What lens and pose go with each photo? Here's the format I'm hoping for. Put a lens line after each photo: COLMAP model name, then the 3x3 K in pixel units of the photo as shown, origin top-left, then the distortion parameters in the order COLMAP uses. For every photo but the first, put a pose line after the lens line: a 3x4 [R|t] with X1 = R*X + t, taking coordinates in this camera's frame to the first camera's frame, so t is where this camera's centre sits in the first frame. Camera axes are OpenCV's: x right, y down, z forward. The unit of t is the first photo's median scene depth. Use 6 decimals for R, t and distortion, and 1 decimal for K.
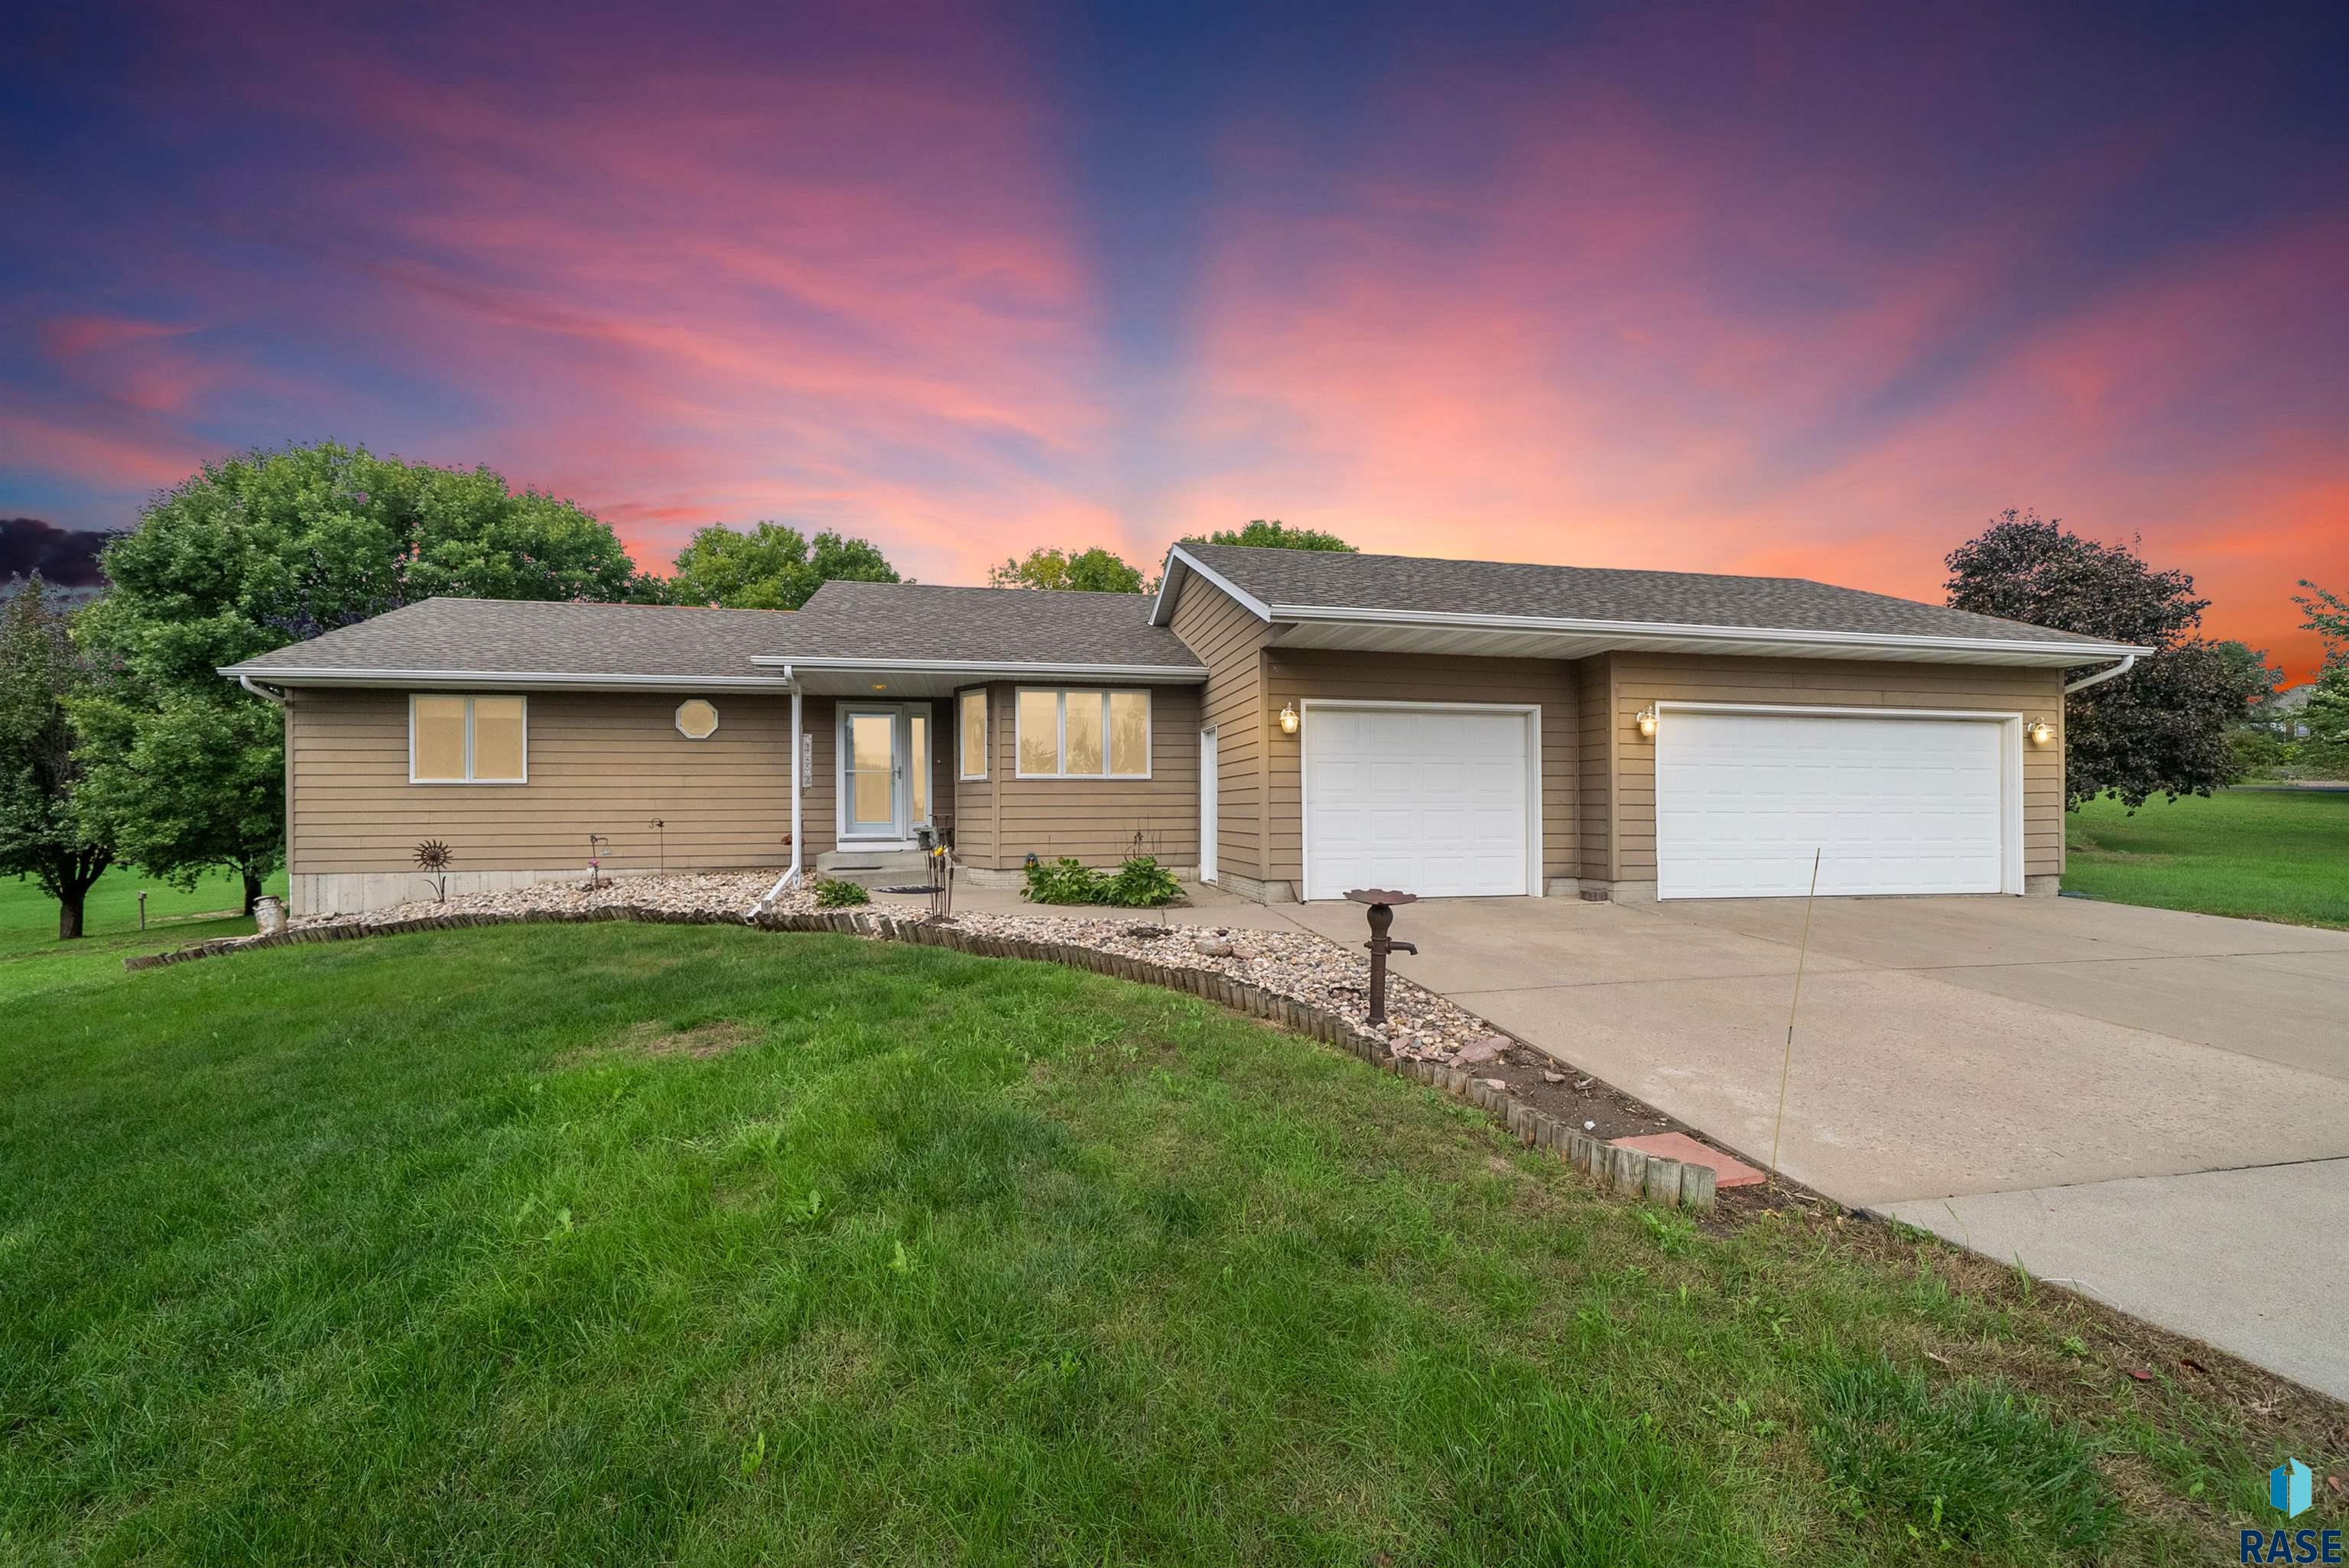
lens RADIAL K [[912.5, 0, 1170.6], [0, 912.5, 795.1], [0, 0, 1]] dist [-0.001626, -0.000102]
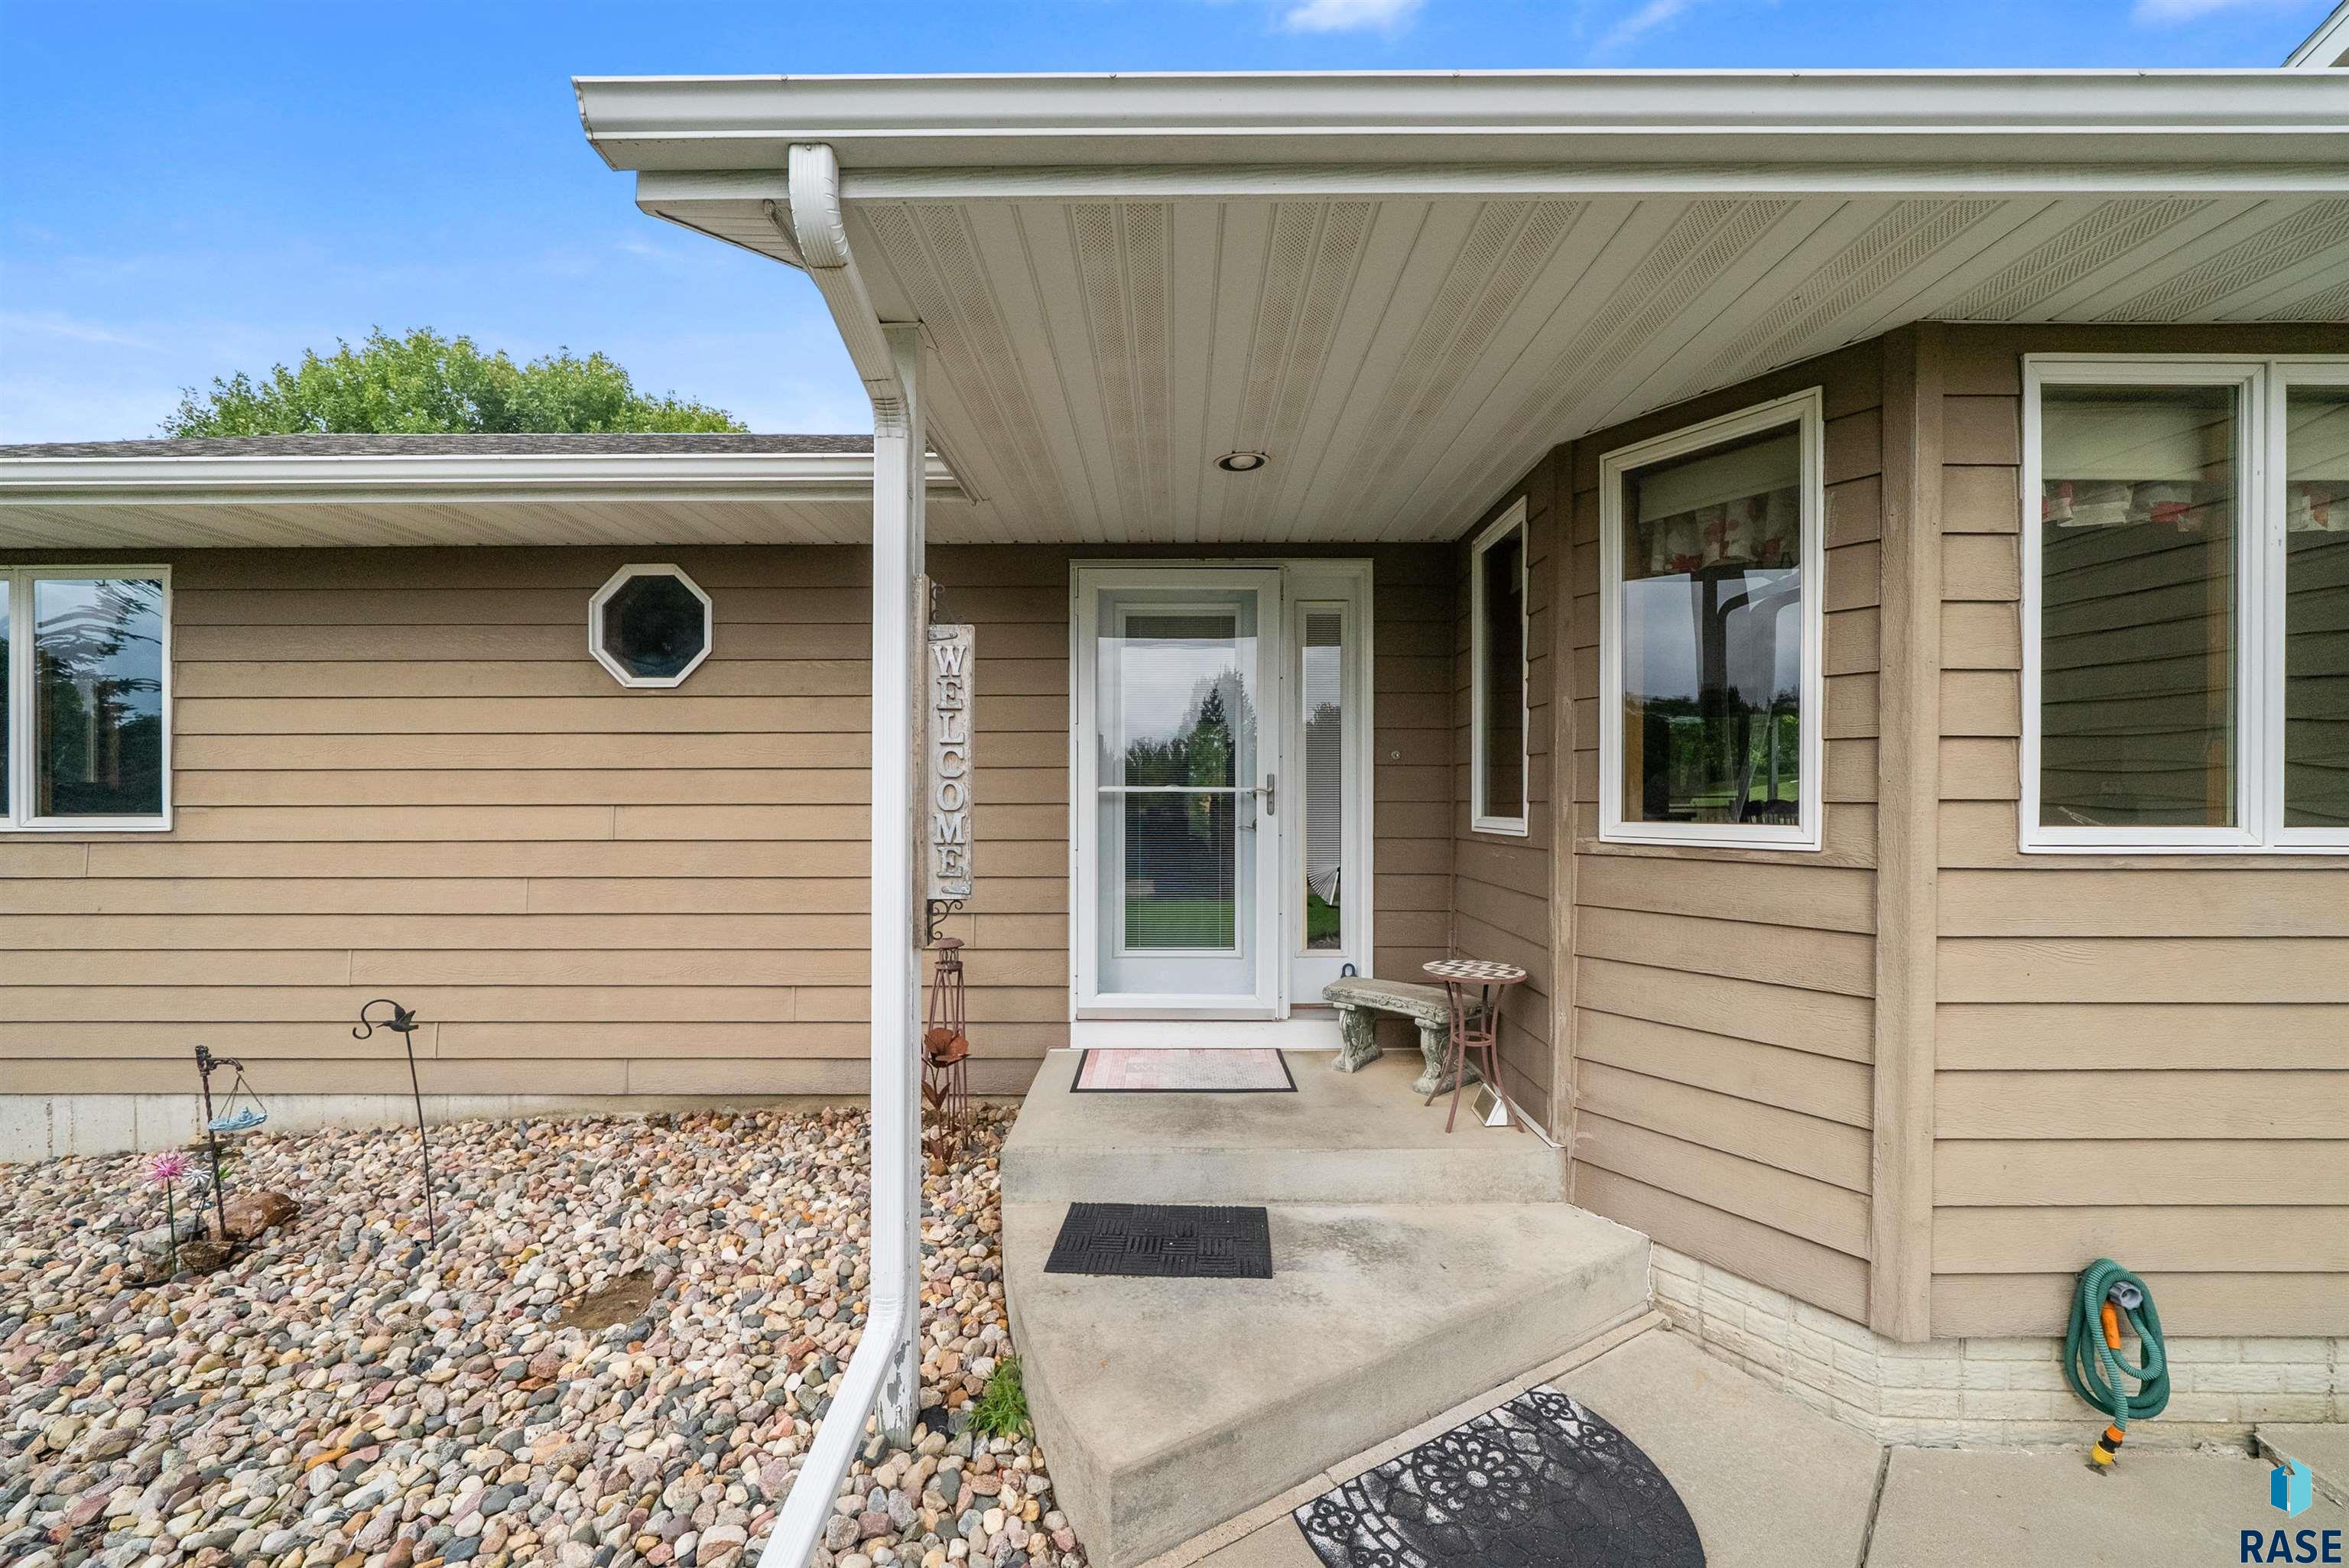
lens RADIAL K [[912.5, 0, 1175.1], [0, 912.5, 782.0], [0, 0, 1]] dist [-0.001626, -0.000102]
pose [[0.978905, 0.001394, -0.204310, -0.280415], [-0.001142, 0.999998, 0.001348, -0.030466], [0.204312, -0.001086, 0.978905, 0.736850]]
